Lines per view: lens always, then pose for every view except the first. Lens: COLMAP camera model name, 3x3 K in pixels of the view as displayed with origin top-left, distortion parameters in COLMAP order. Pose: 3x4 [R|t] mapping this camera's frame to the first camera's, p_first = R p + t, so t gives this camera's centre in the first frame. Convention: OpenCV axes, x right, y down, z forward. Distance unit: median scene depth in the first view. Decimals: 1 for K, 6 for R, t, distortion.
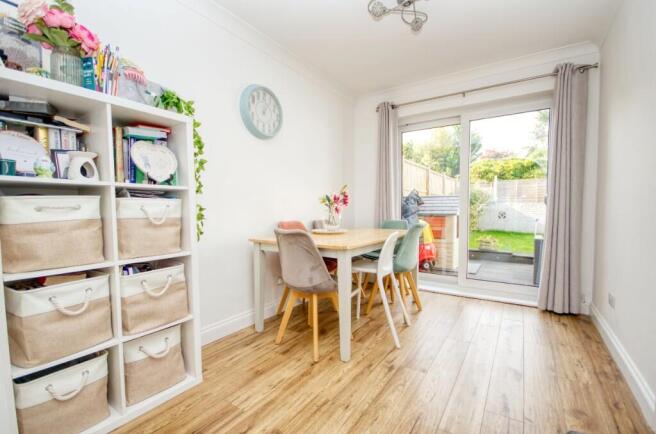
lens RADIAL K [[292.9, 0, 322.4], [0, 292.9, 222.7], [0, 0, 1]] dist [-0.007838, -0.001473]
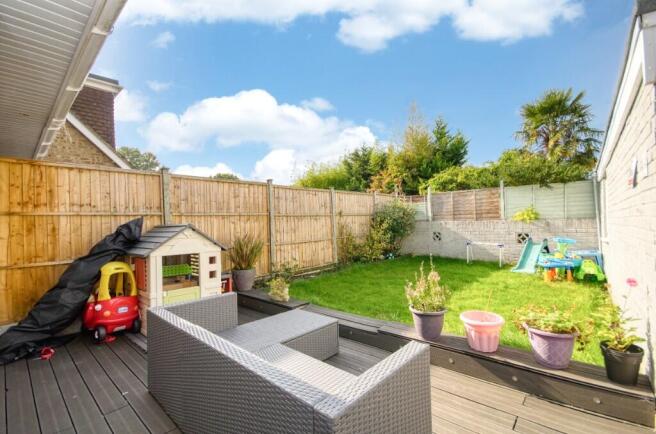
lens RADIAL K [[292.9, 0, 325.4], [0, 292.9, 217.0], [0, 0, 1]] dist [-0.007838, -0.001473]
pose [[0.990695, -0.029876, -0.132780, 0.356298], [0.020521, 0.997246, -0.071270, -0.022996], [0.134543, 0.067882, 0.988580, 0.139836]]
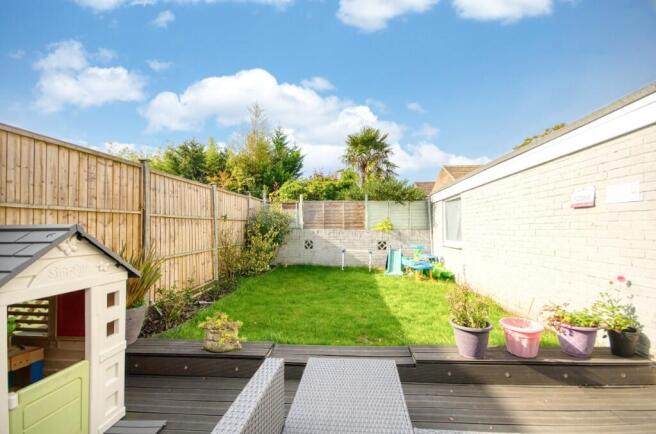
lens RADIAL K [[292.9, 0, 331.8], [0, 292.9, 218.6], [0, 0, 1]] dist [-0.007838, -0.001473]
pose [[0.858218, 0.012536, 0.513133, 0.218835], [0.029865, 0.996789, -0.074300, -0.029369], [-0.512416, 0.079090, 0.855087, 0.236647]]
